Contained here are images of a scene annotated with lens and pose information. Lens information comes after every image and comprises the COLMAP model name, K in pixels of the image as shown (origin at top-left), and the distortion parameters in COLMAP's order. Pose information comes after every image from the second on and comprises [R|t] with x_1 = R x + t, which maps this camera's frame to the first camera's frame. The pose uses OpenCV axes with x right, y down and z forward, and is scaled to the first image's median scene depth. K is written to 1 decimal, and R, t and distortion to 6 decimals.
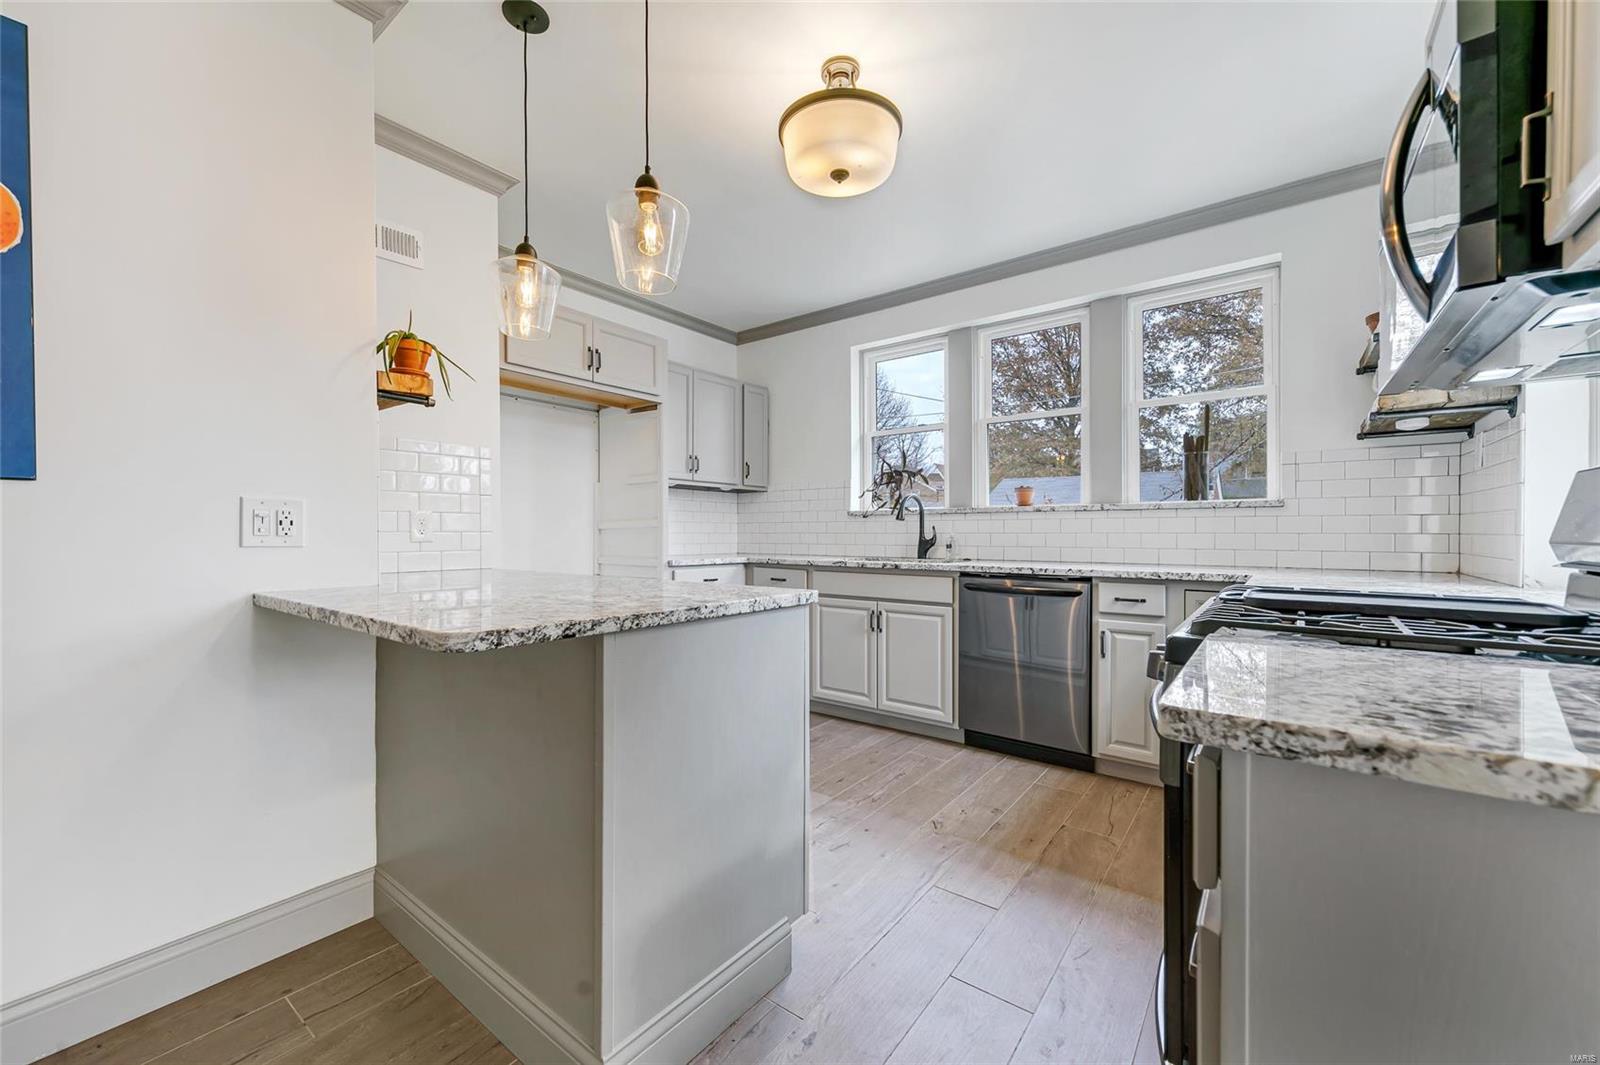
lens RADIAL K [[632.9, 0, 796.3], [0, 632.9, 534.8], [0, 0, 1]] dist [0.007751, -0.000024]
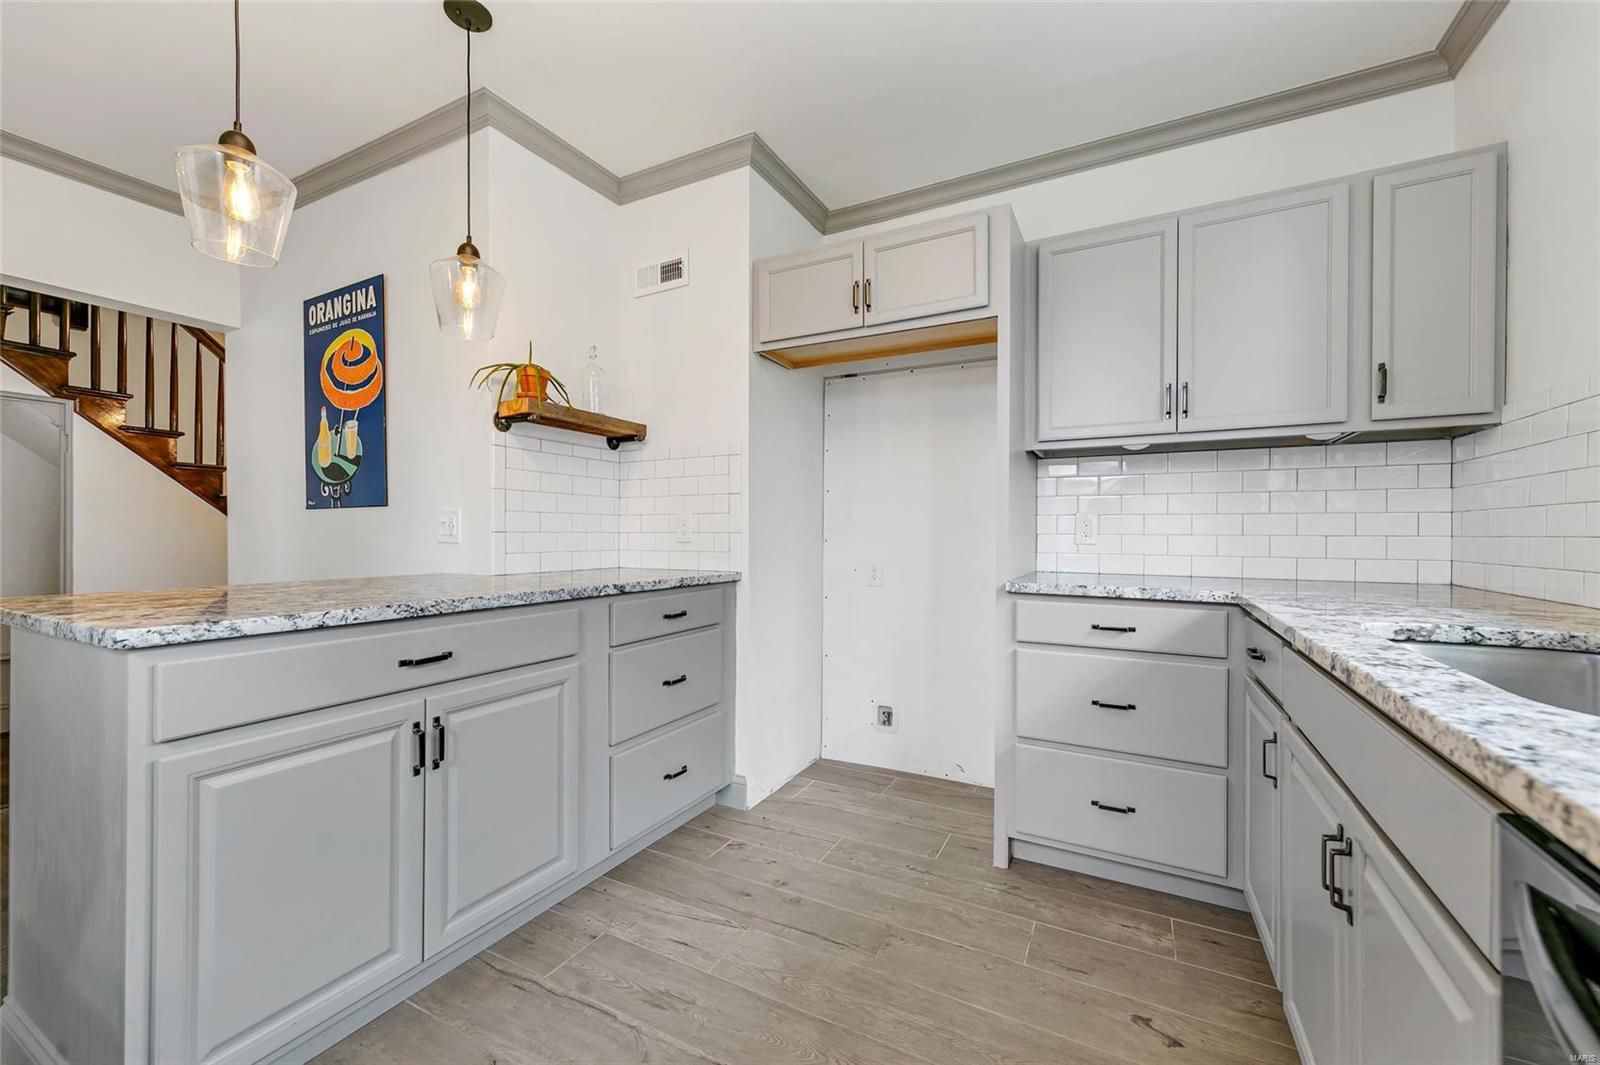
lens RADIAL K [[629.8, 0, 797.4], [0, 629.8, 532.9], [0, 0, 1]] dist [0.009956, -0.000036]
pose [[0.170729, 0.001664, -0.985317, 0.343836], [-0.004633, 0.999989, 0.000886, -0.004126], [0.985307, 0.004414, 0.170735, 0.724065]]
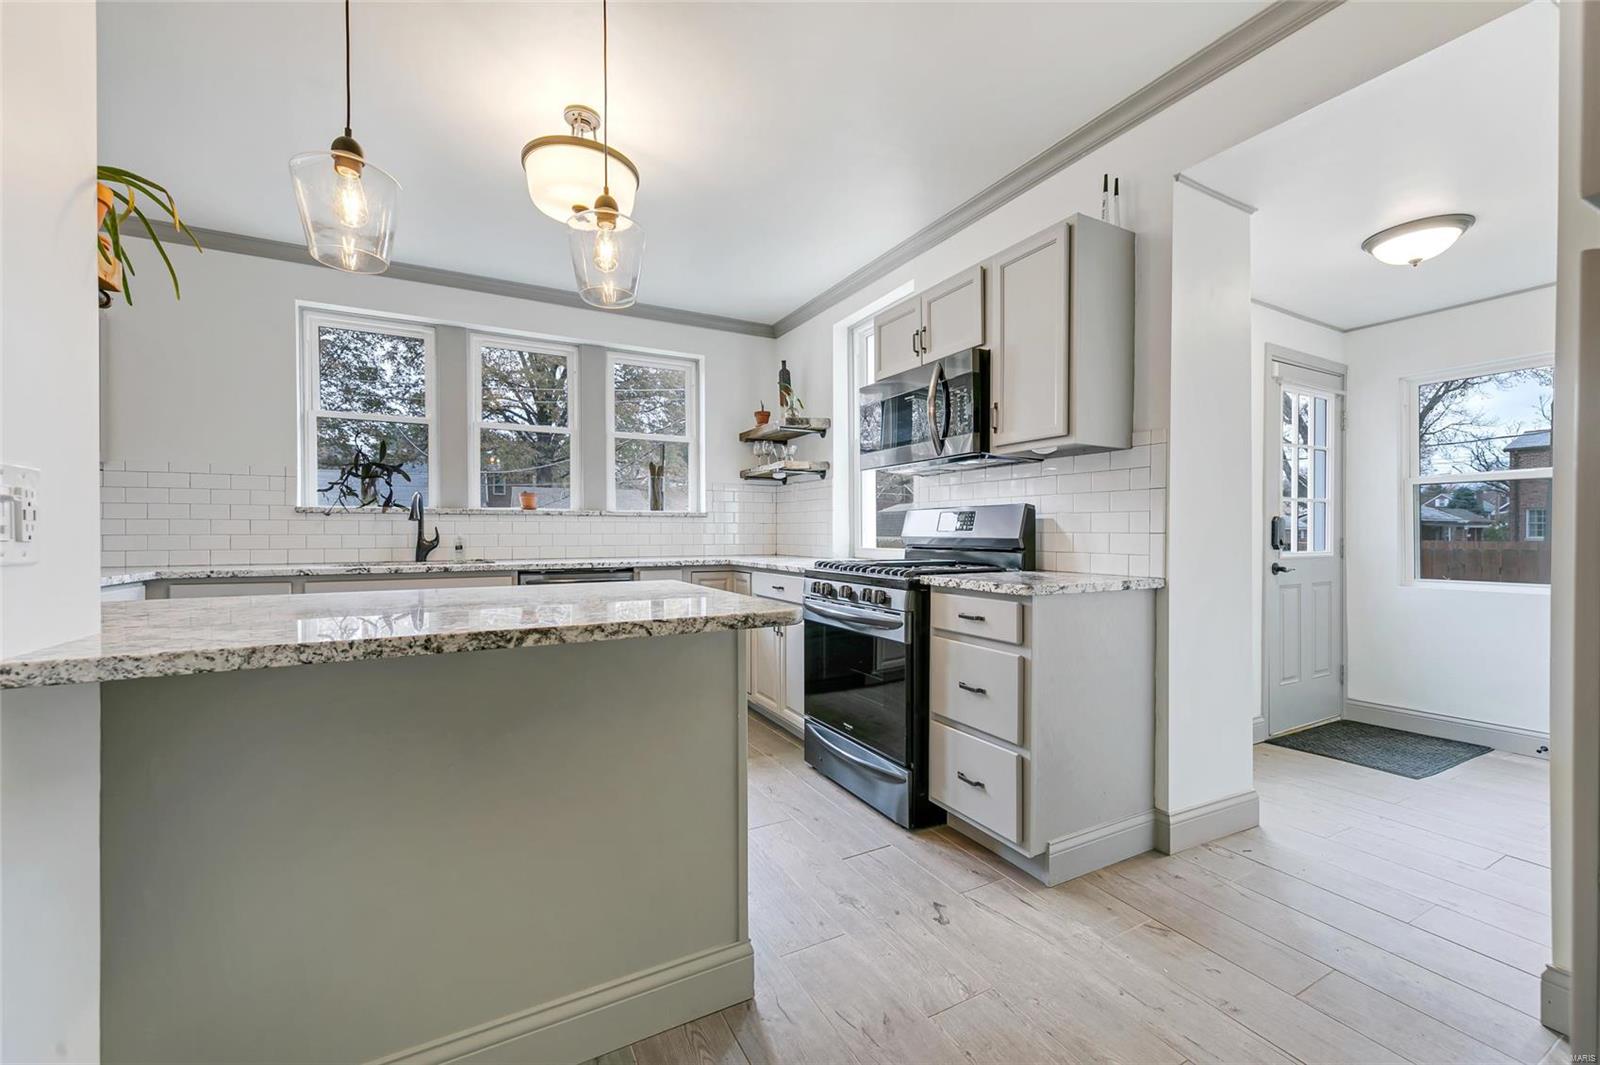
lens RADIAL K [[632.9, 0, 796.3], [0, 632.9, 534.8], [0, 0, 1]] dist [0.007751, -0.000024]
pose [[0.408943, -0.002976, 0.912555, -0.477315], [0.003669, 0.999992, 0.001617, -0.001587], [-0.912553, 0.002687, 0.408950, 0.126737]]
